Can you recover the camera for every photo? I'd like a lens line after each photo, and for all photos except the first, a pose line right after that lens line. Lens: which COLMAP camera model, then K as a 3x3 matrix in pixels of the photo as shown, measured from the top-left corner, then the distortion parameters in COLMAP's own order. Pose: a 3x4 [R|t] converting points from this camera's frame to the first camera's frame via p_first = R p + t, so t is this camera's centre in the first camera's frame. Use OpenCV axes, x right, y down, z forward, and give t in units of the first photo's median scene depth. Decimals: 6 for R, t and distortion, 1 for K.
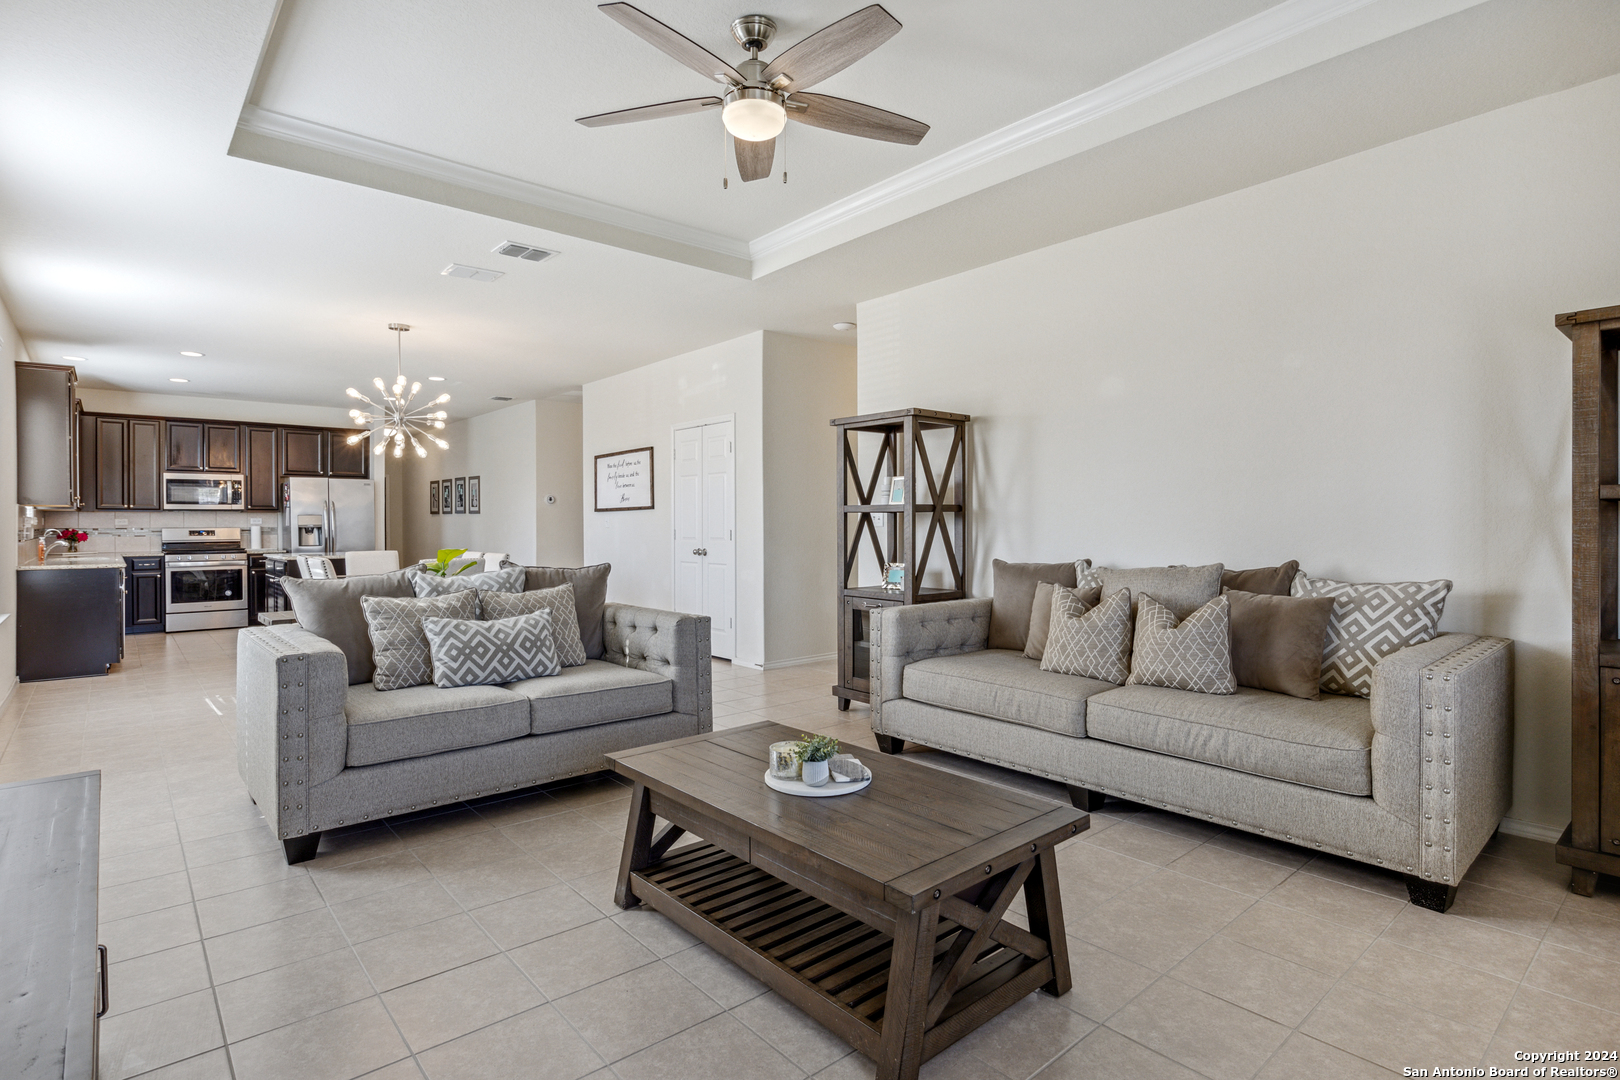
lens RADIAL K [[810.7, 0, 805.1], [0, 810.7, 525.1], [0, 0, 1]] dist [0.002647, 0.000118]
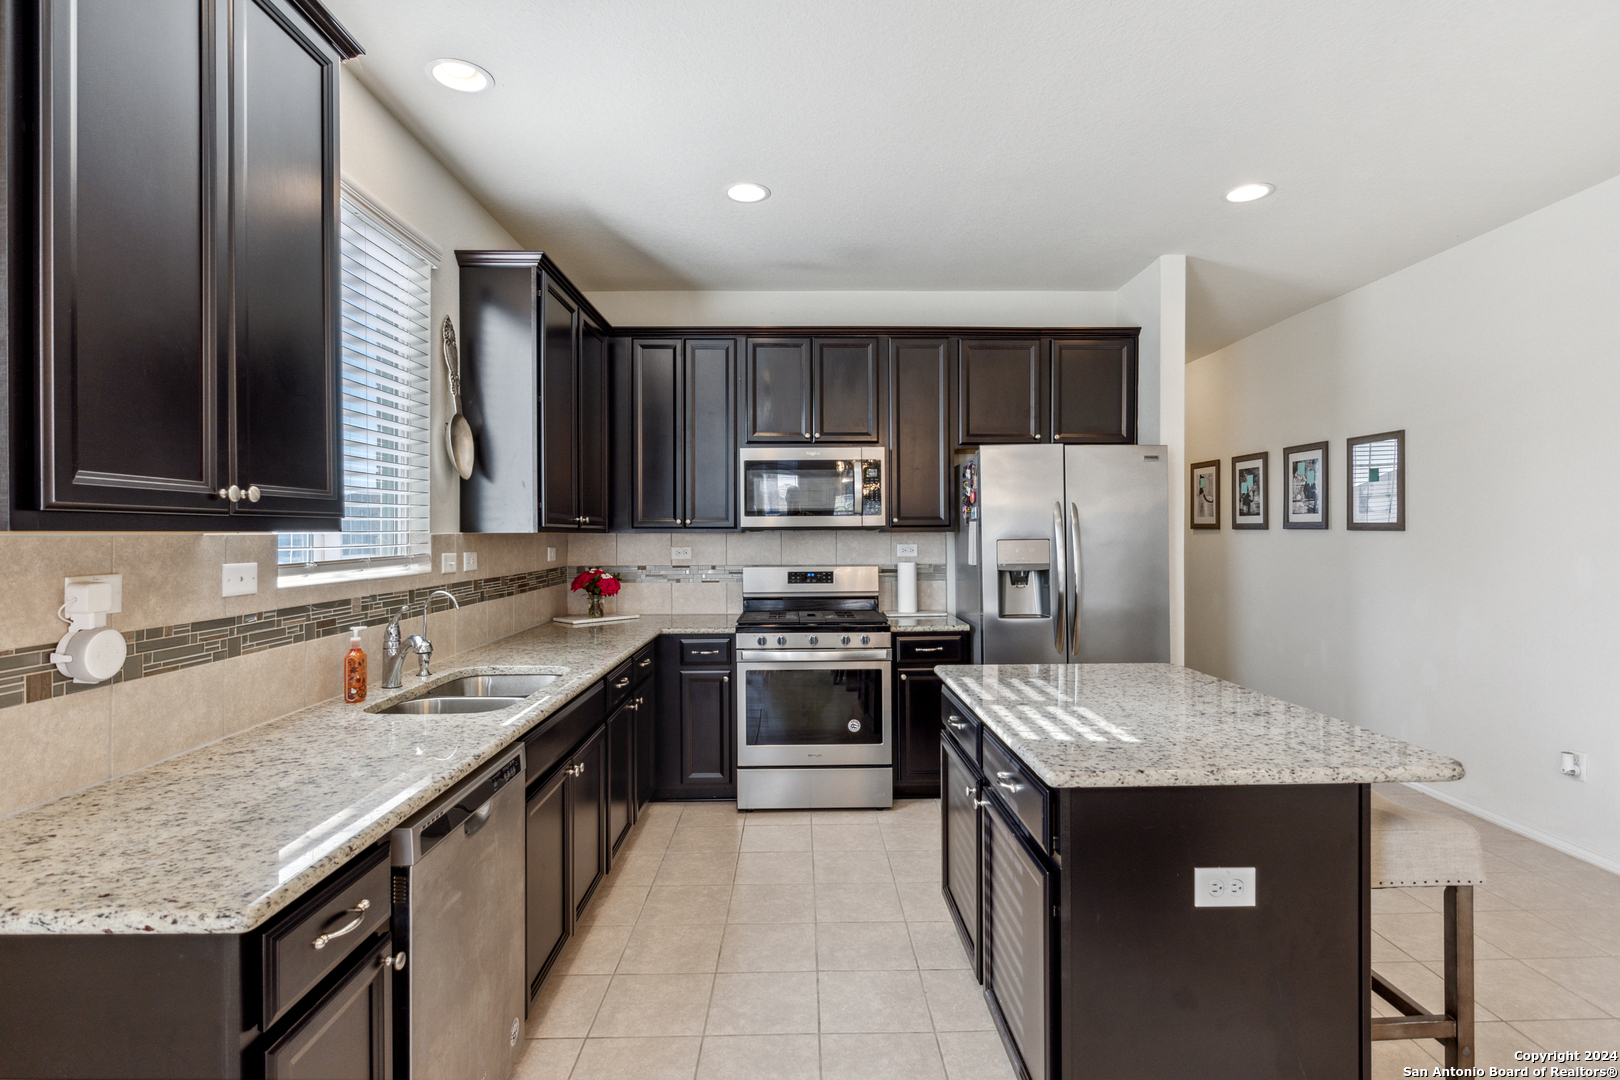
lens RADIAL K [[816.2, 0, 810.0], [0, 816.2, 540.0], [0, 0, 1]] dist [0.001477, 0.000141]
pose [[0.766068, 0.005066, -0.642740, -0.443071], [-0.000063, 0.999970, 0.007806, -0.015347], [0.642760, -0.005939, 0.766045, 0.641890]]
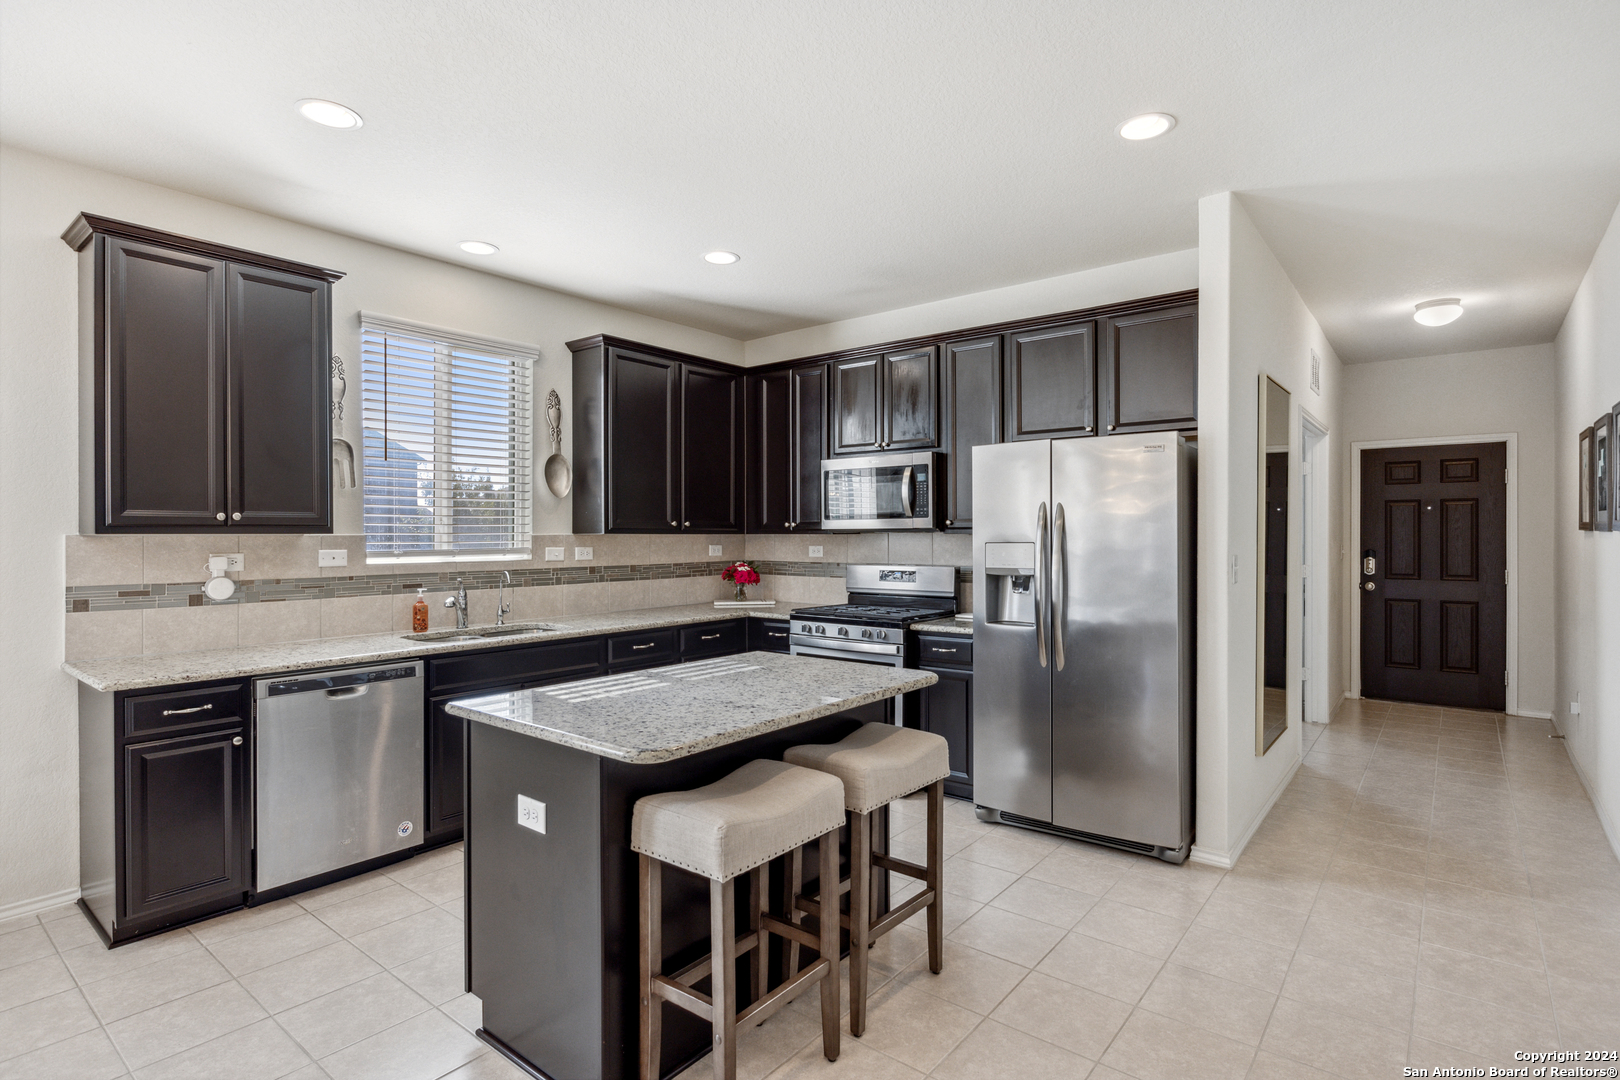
lens RADIAL K [[810.7, 0, 805.1], [0, 810.7, 525.1], [0, 0, 1]] dist [0.002647, 0.000118]
pose [[0.175269, -0.008659, -0.984483, -0.264046], [-0.002635, 0.999954, -0.009264, -0.016808], [0.984517, 0.004218, 0.175238, 0.855548]]
